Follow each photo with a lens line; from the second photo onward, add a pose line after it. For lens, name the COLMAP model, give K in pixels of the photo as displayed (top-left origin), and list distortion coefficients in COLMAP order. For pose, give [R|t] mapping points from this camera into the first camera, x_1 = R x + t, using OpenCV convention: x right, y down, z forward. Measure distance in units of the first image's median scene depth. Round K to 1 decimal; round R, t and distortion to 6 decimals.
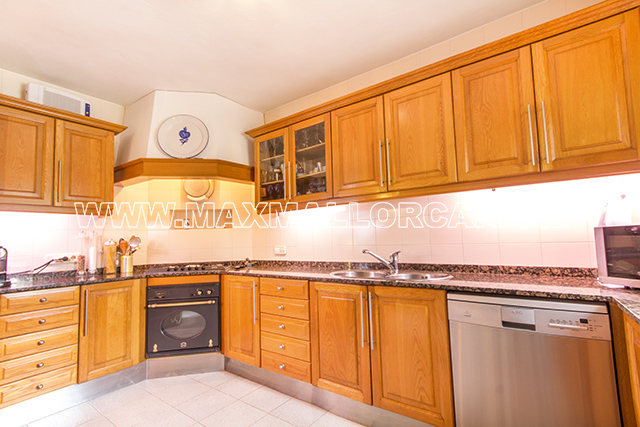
lens RADIAL K [[291.6, 0, 323.2], [0, 291.6, 215.3], [0, 0, 1]] dist [0.001168, 0.000034]
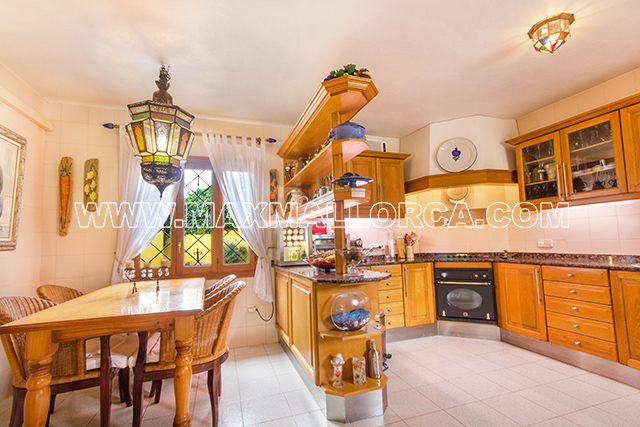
lens RADIAL K [[291.6, 0, 318.6], [0, 291.6, 217.7], [0, 0, 1]] dist [0.001168, 0.000034]
pose [[0.829256, -0.038792, -0.557521, -0.273535], [0.049918, 0.998742, 0.004757, -0.027605], [0.556635, -0.031775, 0.830149, -0.430326]]
